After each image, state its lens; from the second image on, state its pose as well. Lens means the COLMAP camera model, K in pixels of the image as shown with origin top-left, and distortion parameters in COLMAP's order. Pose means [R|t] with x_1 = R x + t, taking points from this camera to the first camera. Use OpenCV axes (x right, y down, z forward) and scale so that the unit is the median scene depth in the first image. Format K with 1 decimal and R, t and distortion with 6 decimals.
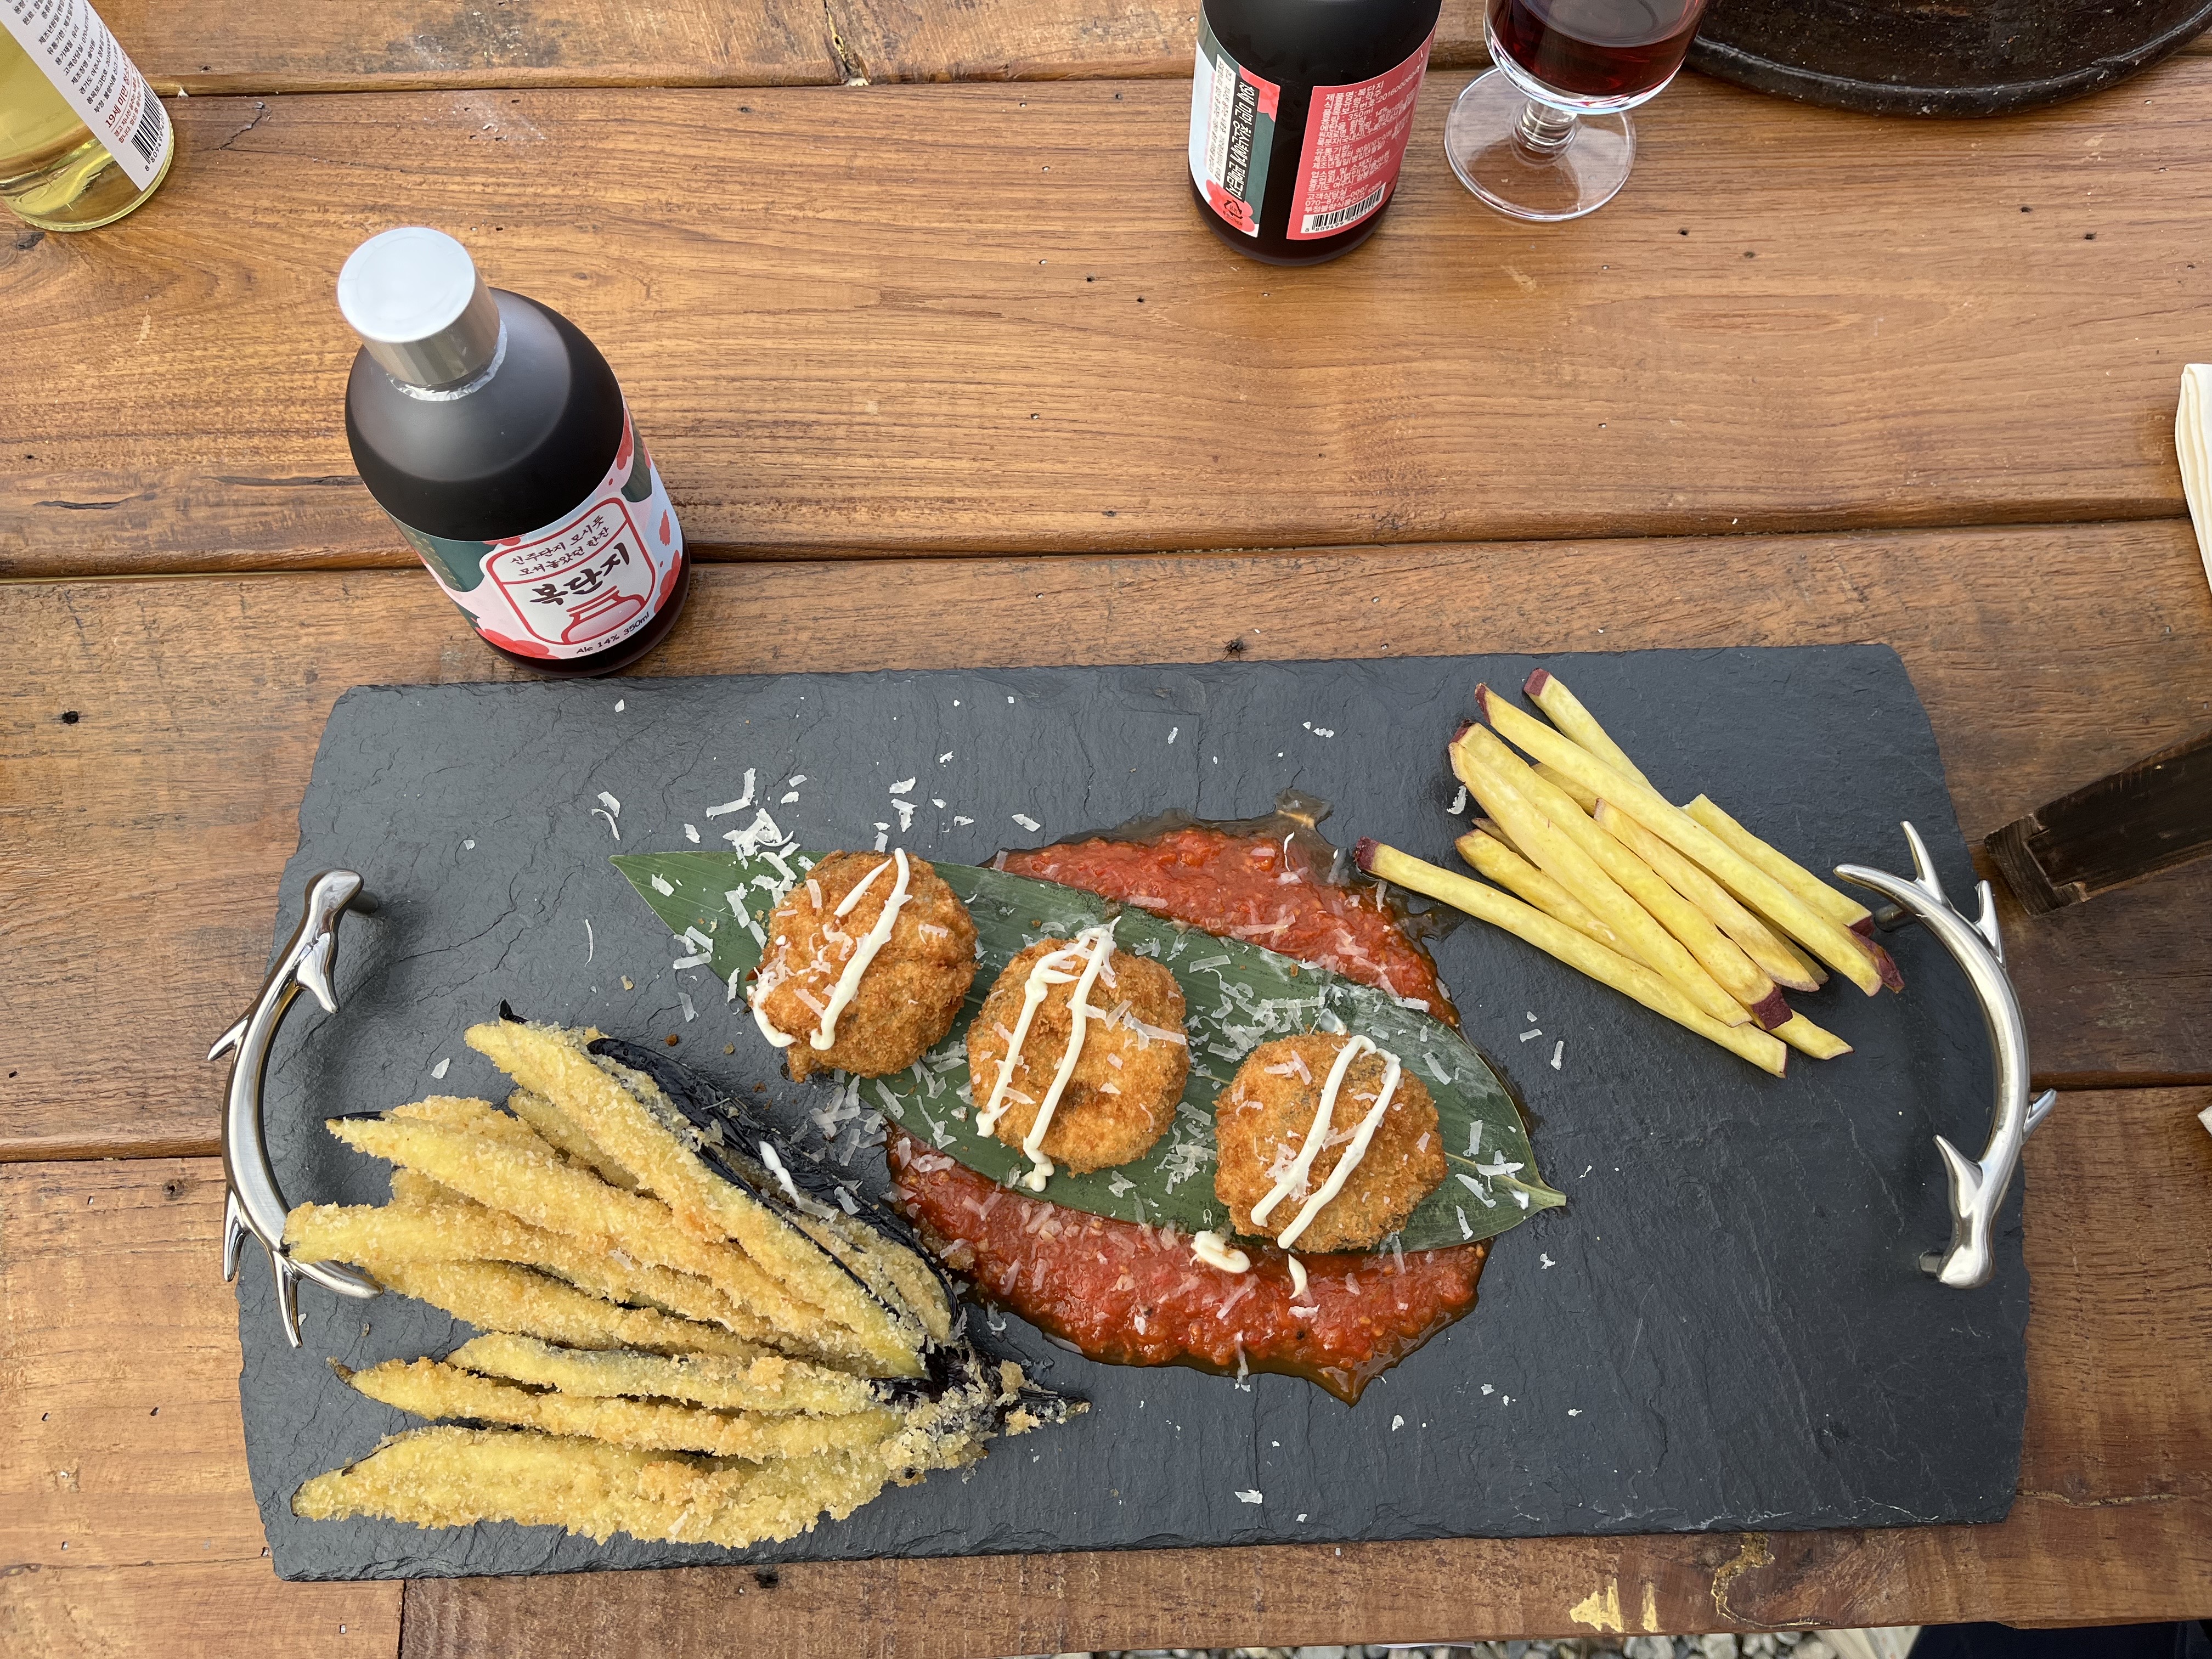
lens RADIAL K [[1744.5, 0, 1107.2], [0, 1744.5, 779.0], [0, 0, 1]] dist [0.005634, -0.010013]
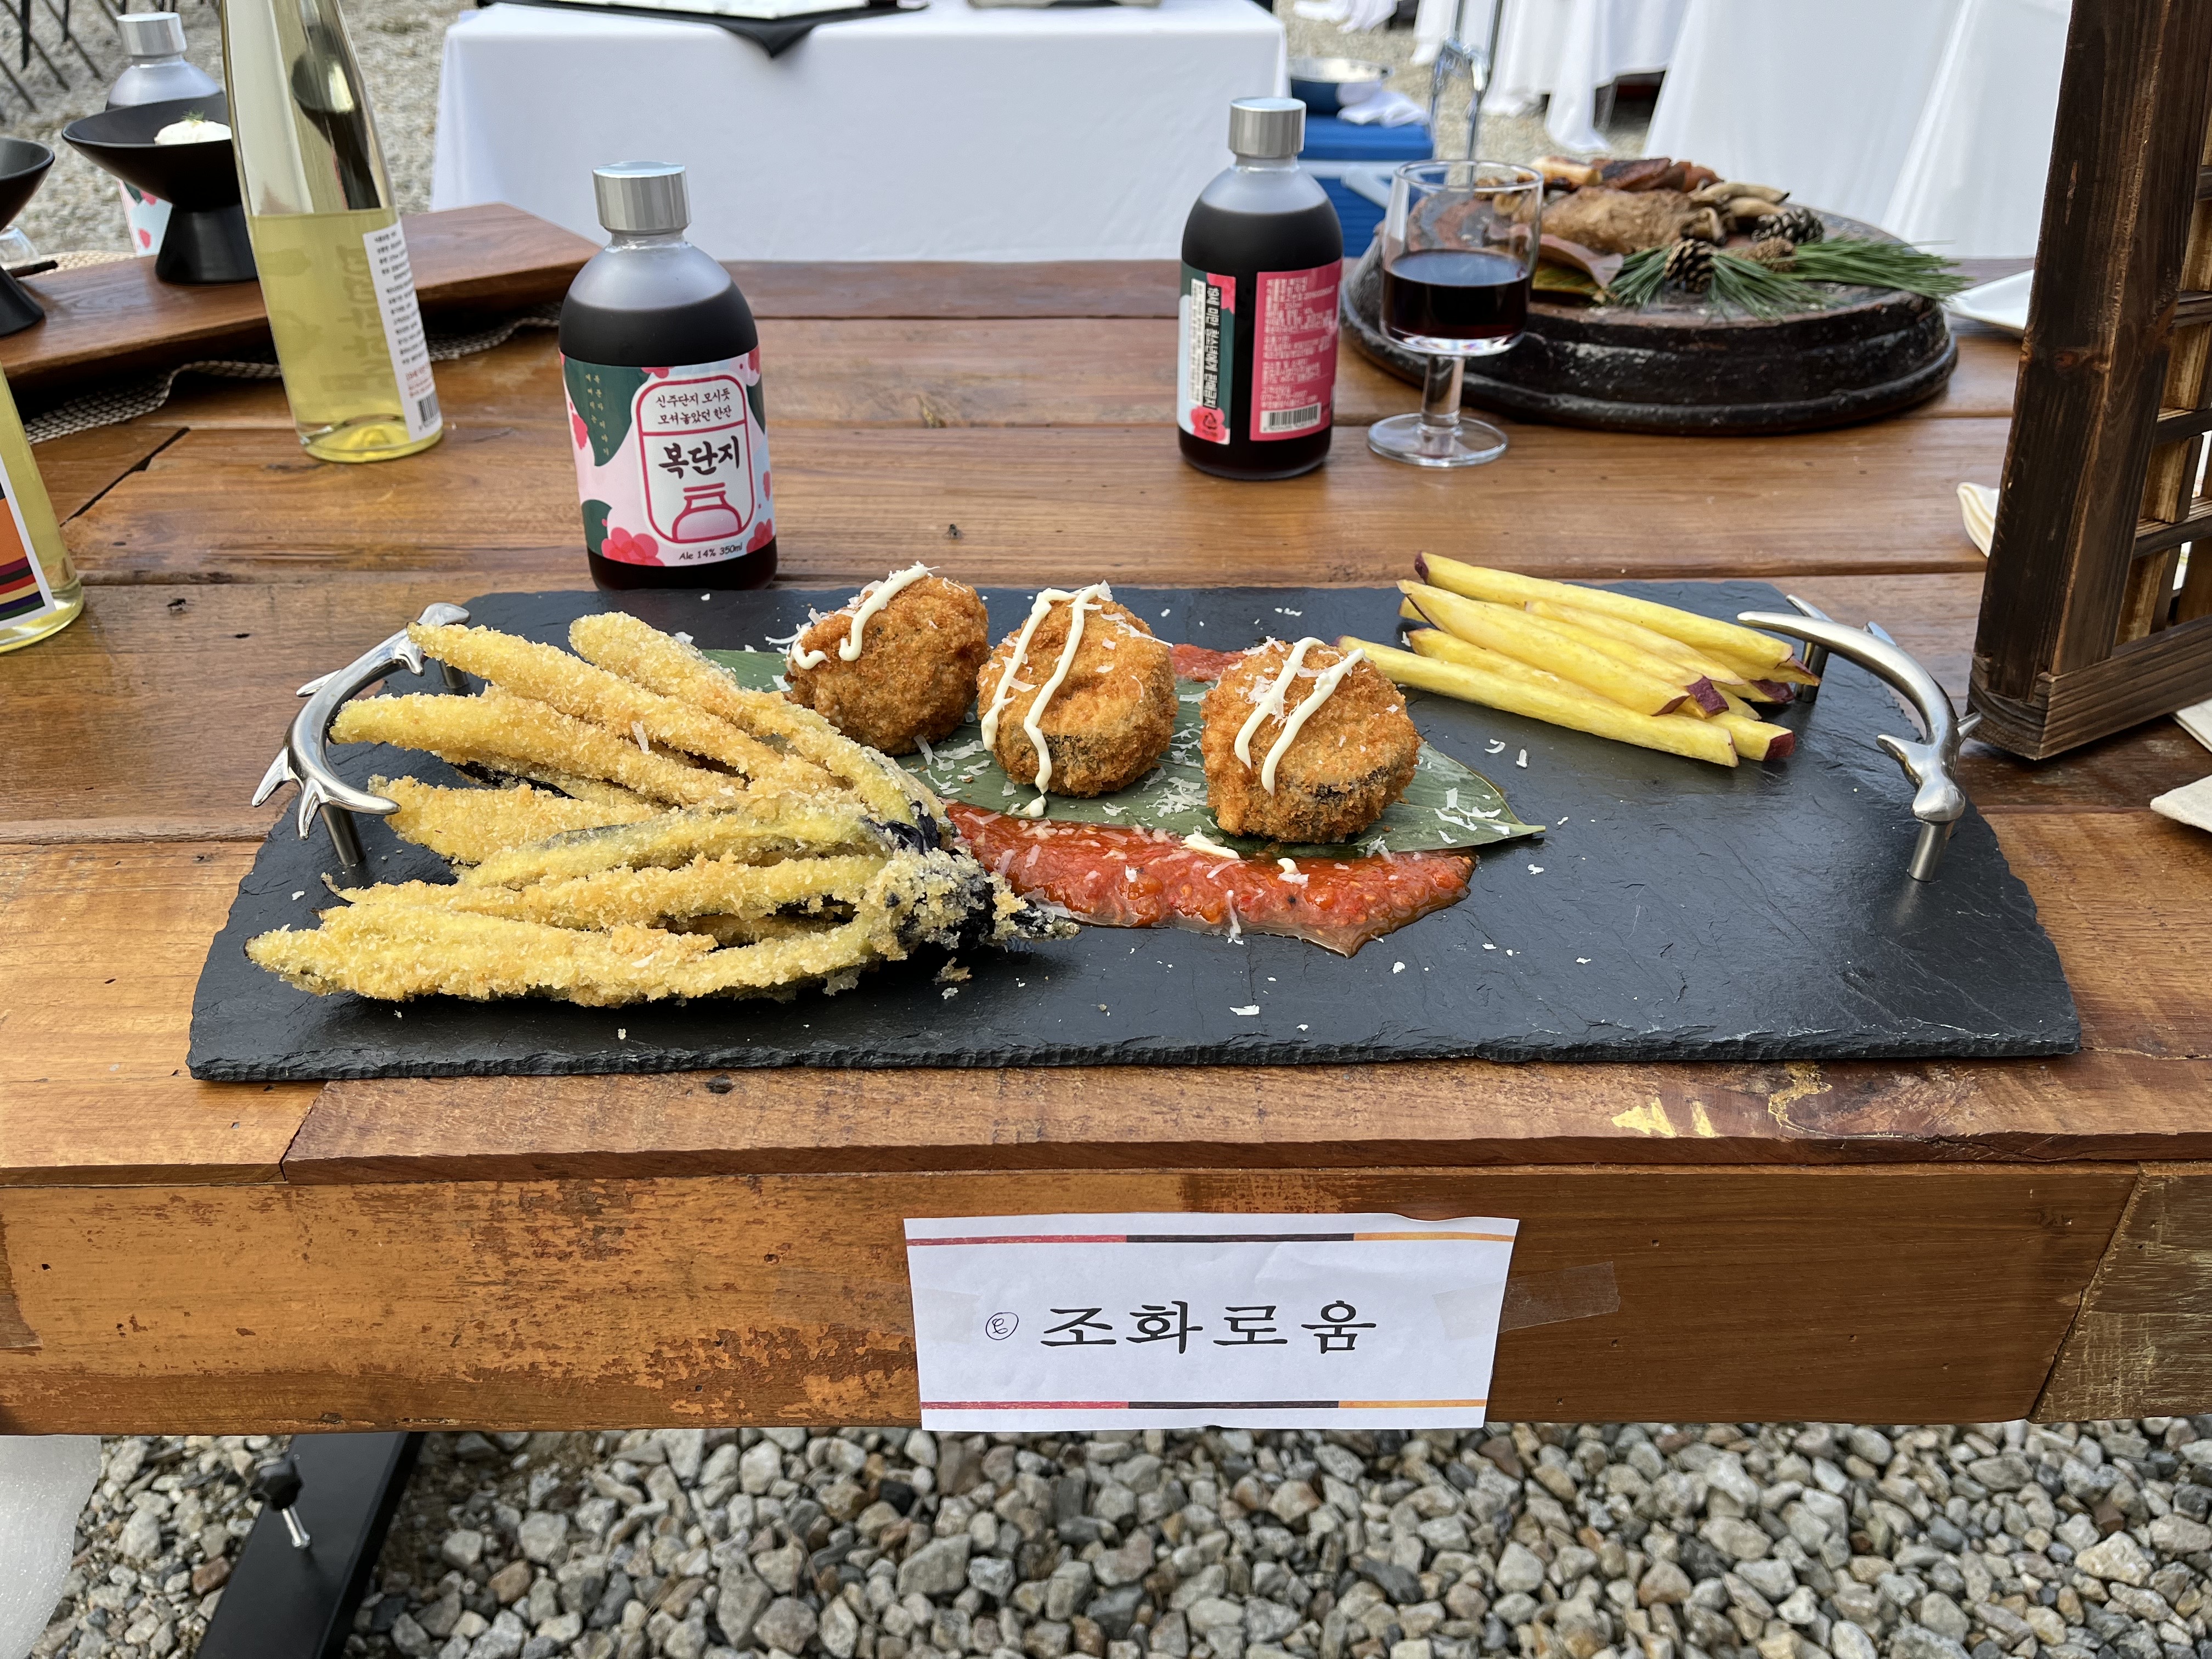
lens RADIAL K [[1726.7, 0, 1113.1], [0, 1726.7, 829.0], [0, 0, 1]] dist [0.017955, -0.000674]
pose [[0.999798, 0.002031, -0.019984, 0.028044], [-0.014785, 0.747829, -0.663726, 0.937336], [0.013597, 0.663888, 0.747709, 0.235058]]
